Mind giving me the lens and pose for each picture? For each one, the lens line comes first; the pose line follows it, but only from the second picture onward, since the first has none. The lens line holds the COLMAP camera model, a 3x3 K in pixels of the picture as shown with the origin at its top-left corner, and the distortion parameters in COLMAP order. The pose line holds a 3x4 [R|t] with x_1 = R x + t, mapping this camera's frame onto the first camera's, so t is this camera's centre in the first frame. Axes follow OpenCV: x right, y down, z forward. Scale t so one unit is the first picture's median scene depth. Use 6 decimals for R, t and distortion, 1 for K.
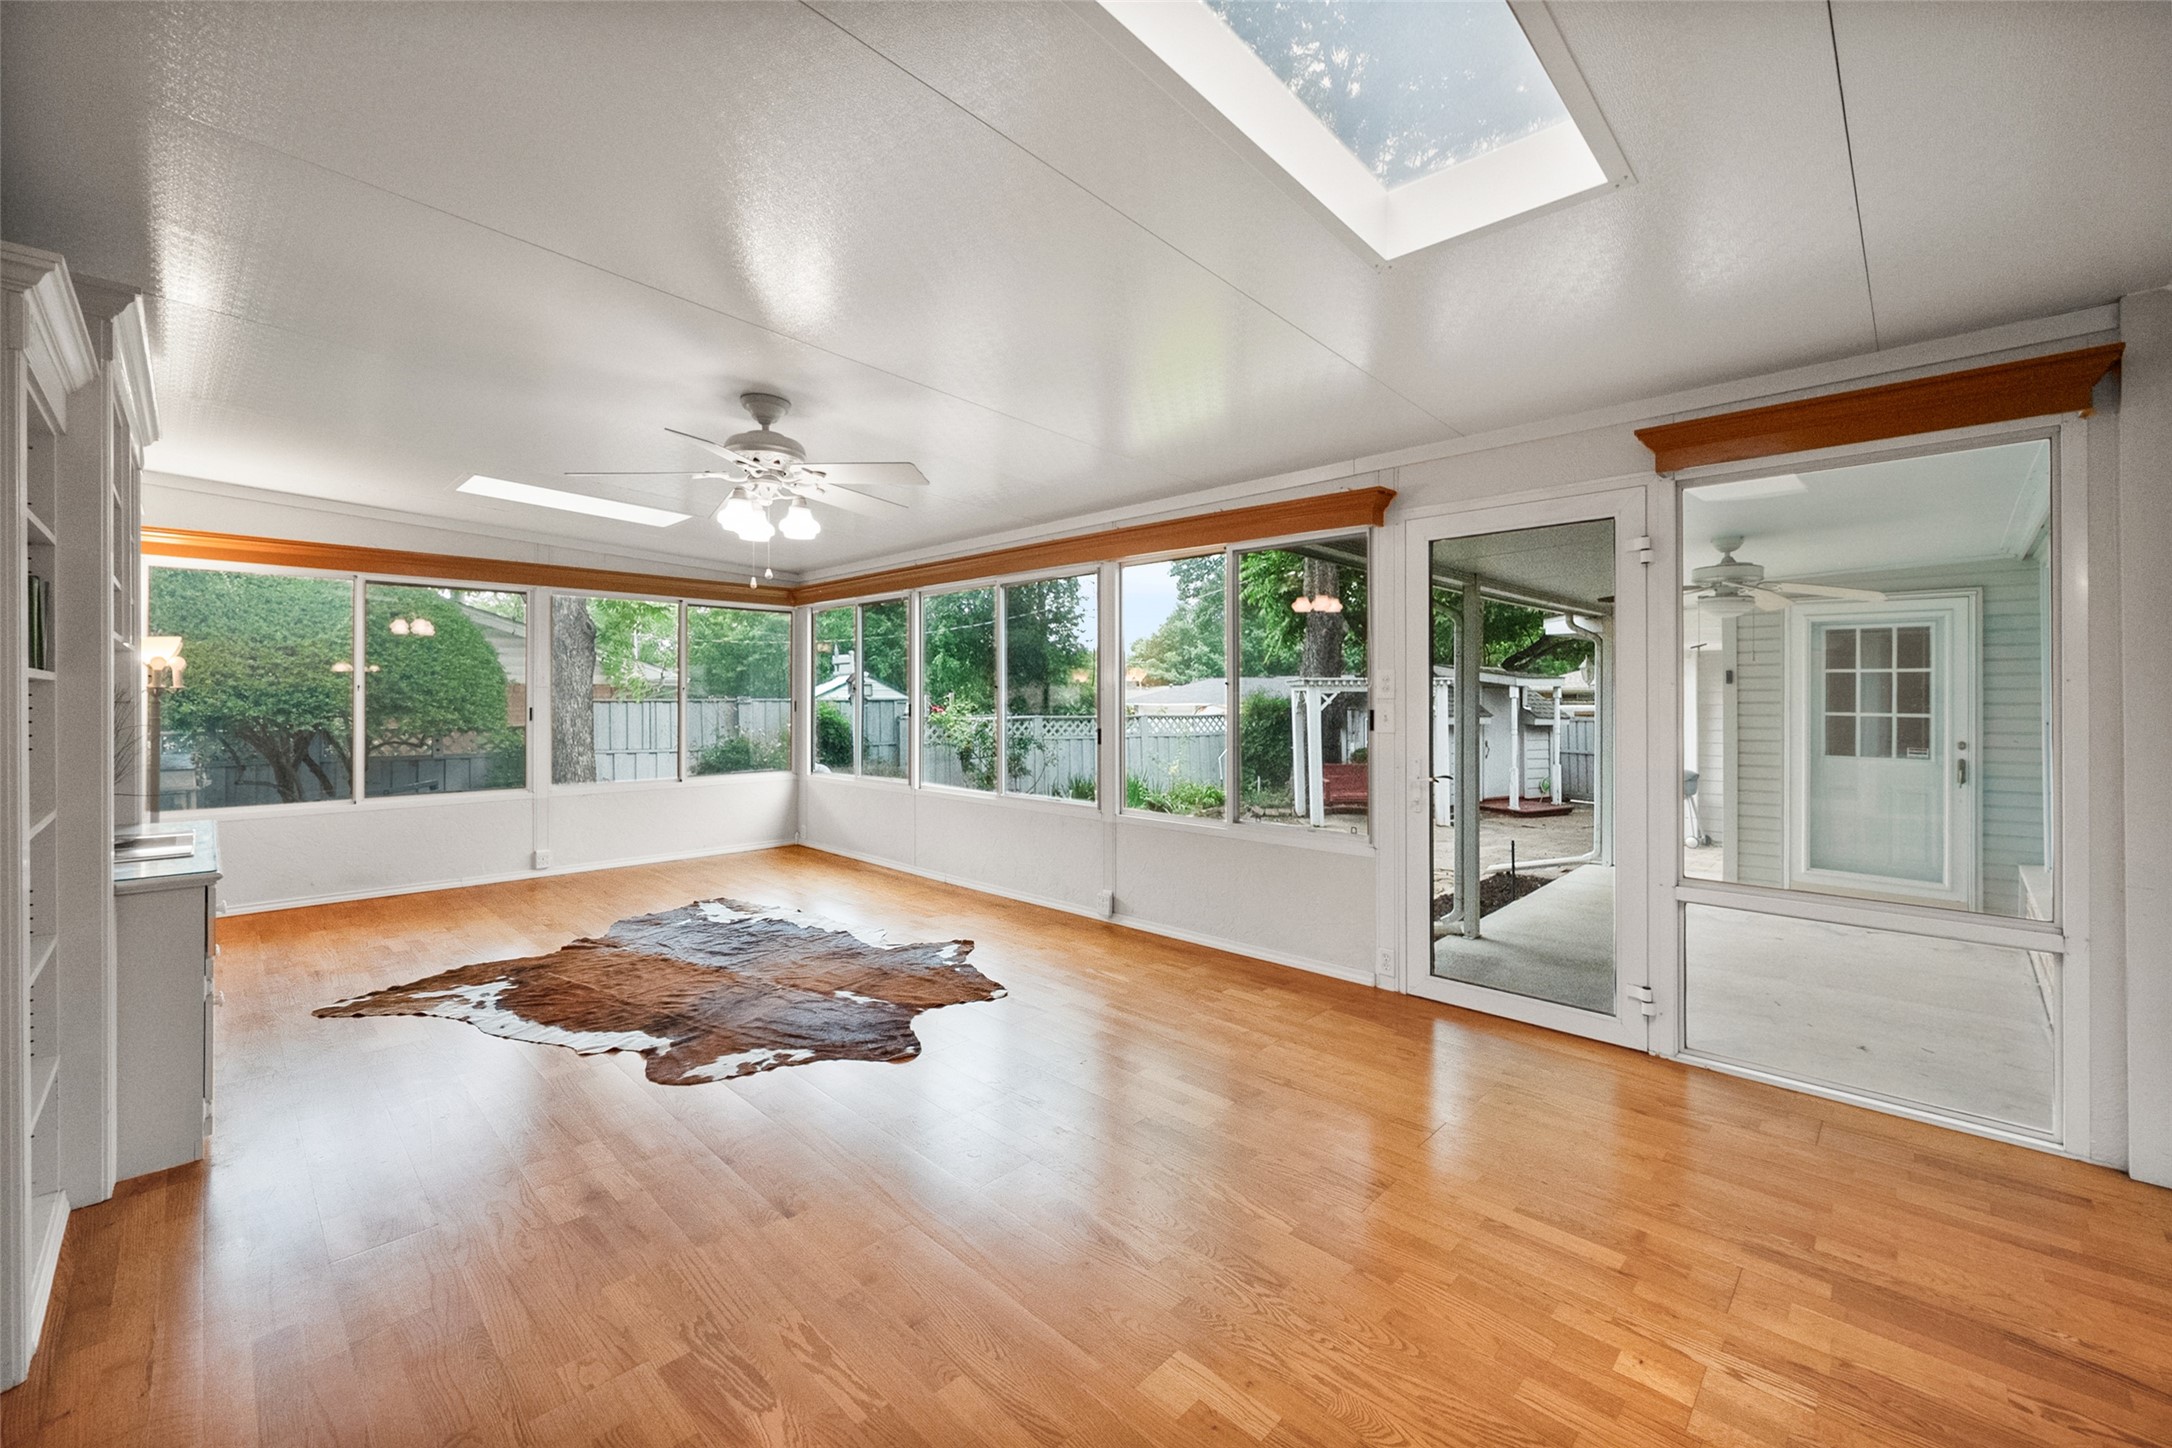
lens RADIAL K [[872.0, 0, 1083.4], [0, 872.0, 691.3], [0, 0, 1]] dist [0.000767, -0.000432]
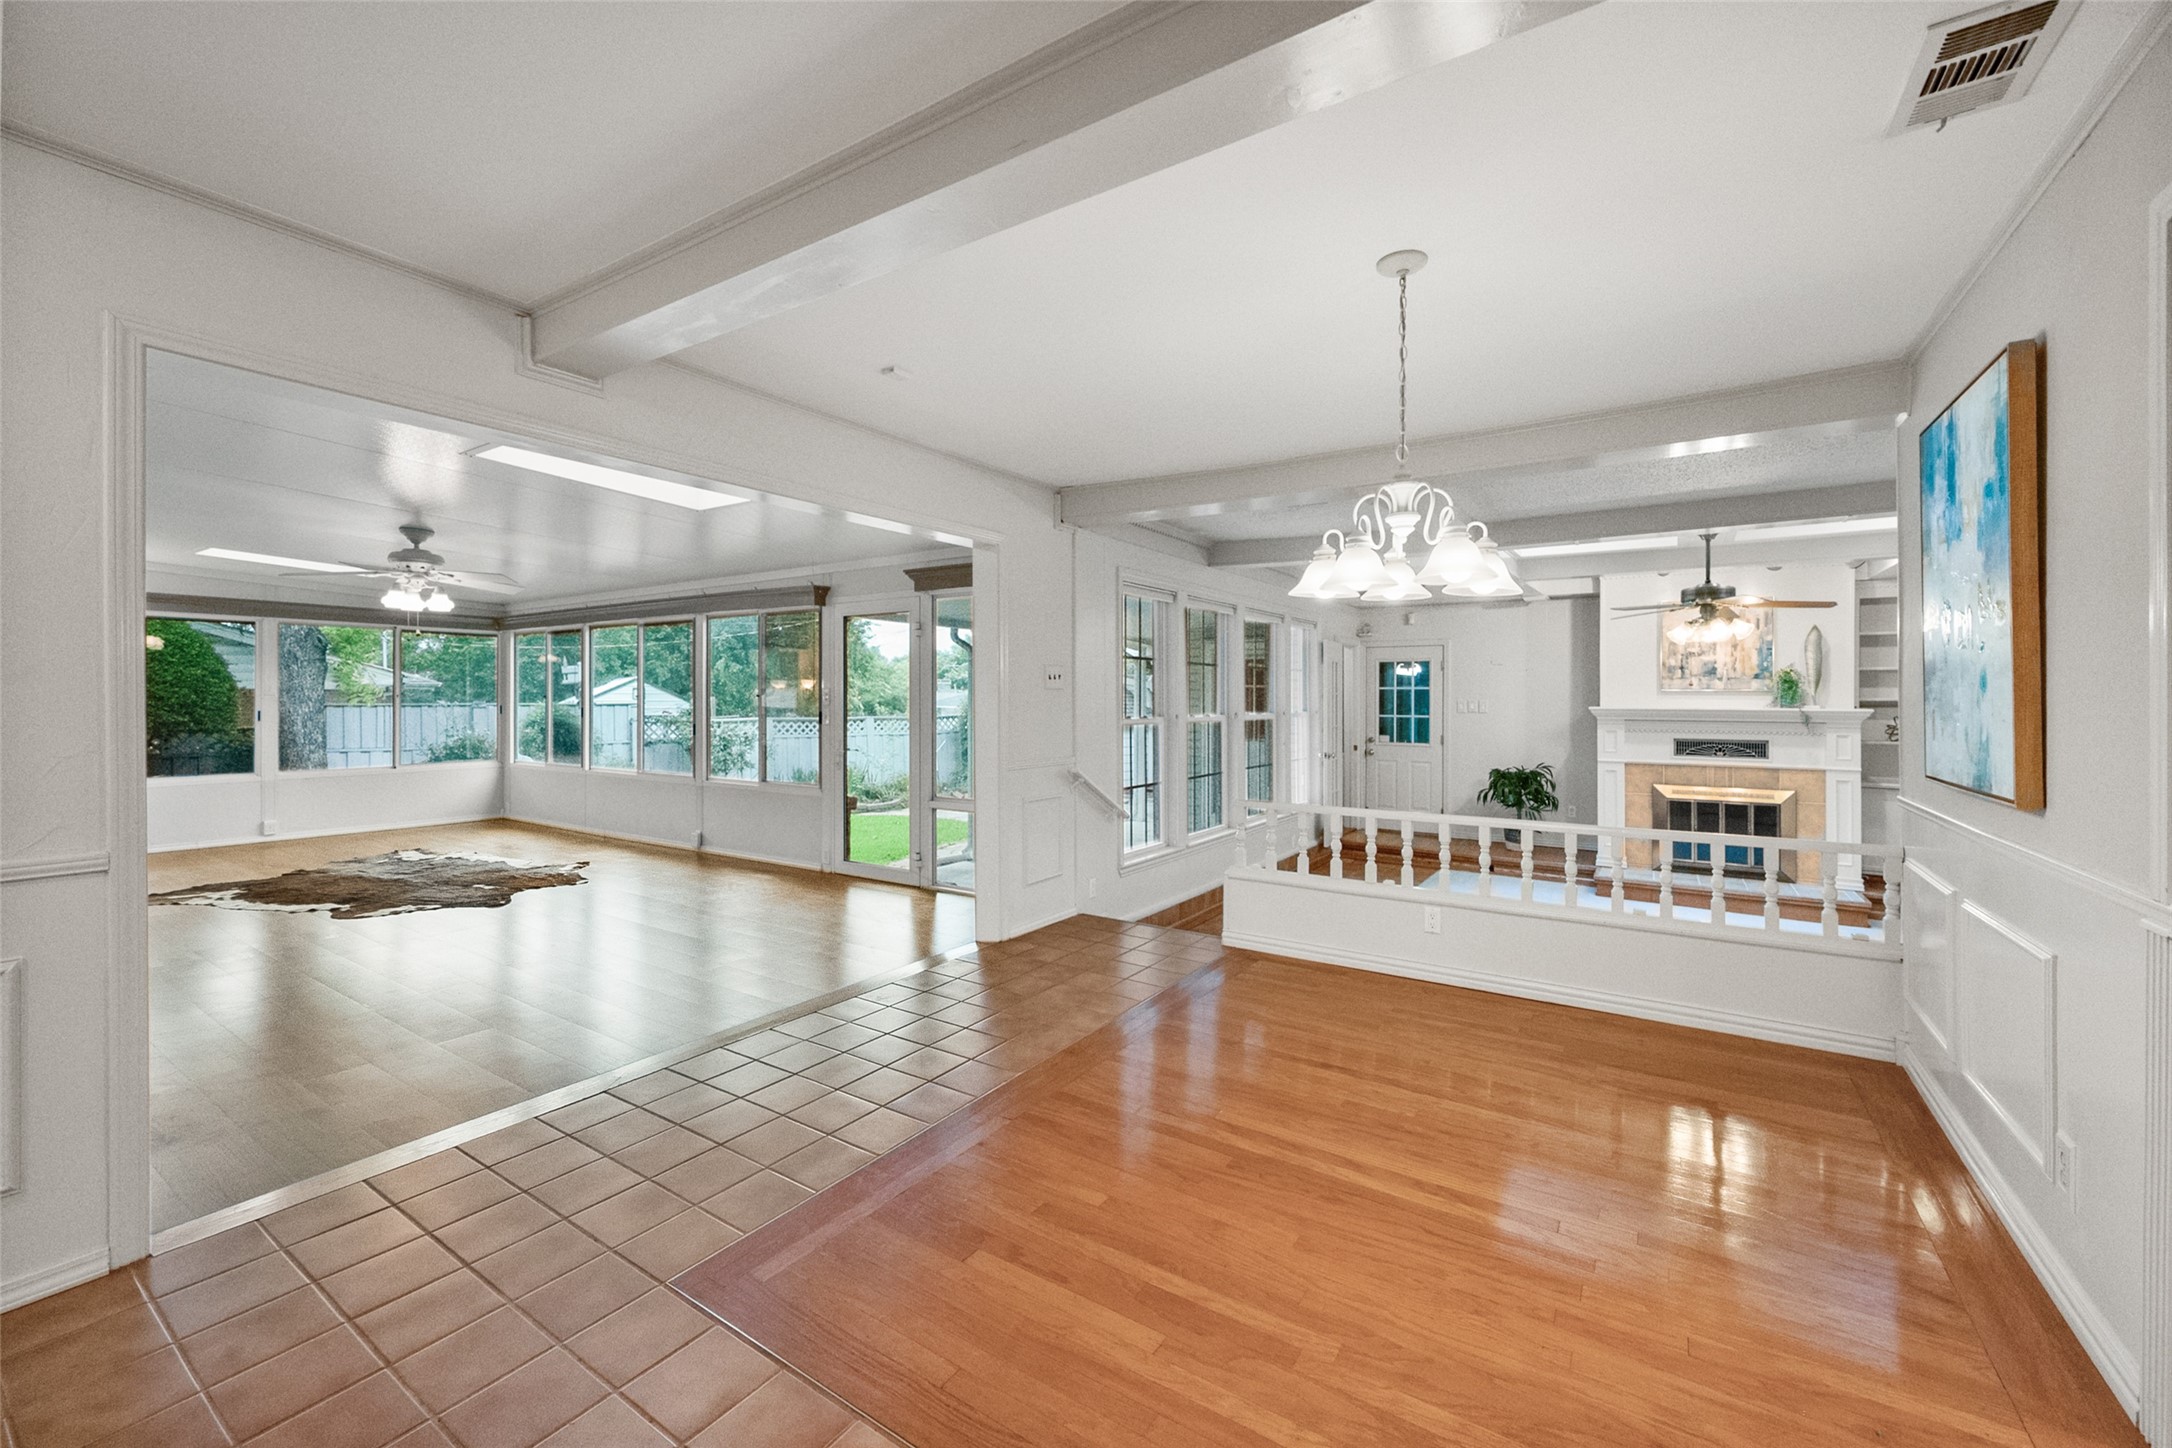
lens RADIAL K [[872.0, 0, 1083.2], [0, 872.0, 696.4], [0, 0, 1]] dist [0.000767, -0.000432]
pose [[0.982288, 0.001140, 0.187374, 0.365651], [-0.001754, 0.999994, 0.003112, -0.010765], [-0.187369, -0.003385, 0.982284, -0.563148]]
